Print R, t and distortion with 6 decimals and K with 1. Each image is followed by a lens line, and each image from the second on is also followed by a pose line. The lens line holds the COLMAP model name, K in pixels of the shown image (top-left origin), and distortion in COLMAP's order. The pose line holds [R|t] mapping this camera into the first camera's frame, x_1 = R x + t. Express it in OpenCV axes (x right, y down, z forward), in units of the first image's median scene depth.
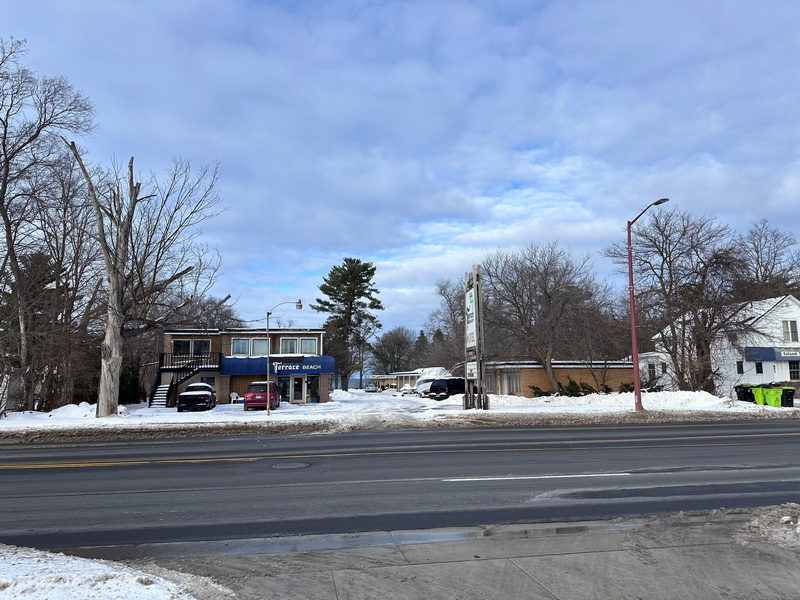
lens RADIAL K [[535.3, 0, 400.0], [0, 535.3, 300.0], [0, 0, 1]] dist [0.041954, -0.001725]
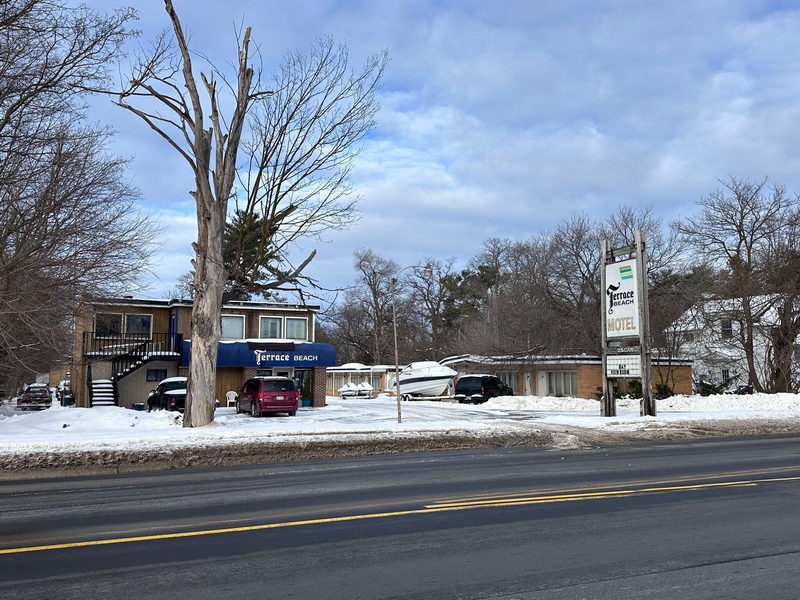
lens RADIAL K [[684.8, 0, 400.0], [0, 684.8, 300.0], [0, 0, 1]] dist [0.087448, -0.002598]
pose [[0.963604, 0.040930, 0.264180, -0.187621], [-0.049721, 0.998407, 0.026670, 0.010656], [-0.262668, -0.038835, 0.964105, 0.050516]]
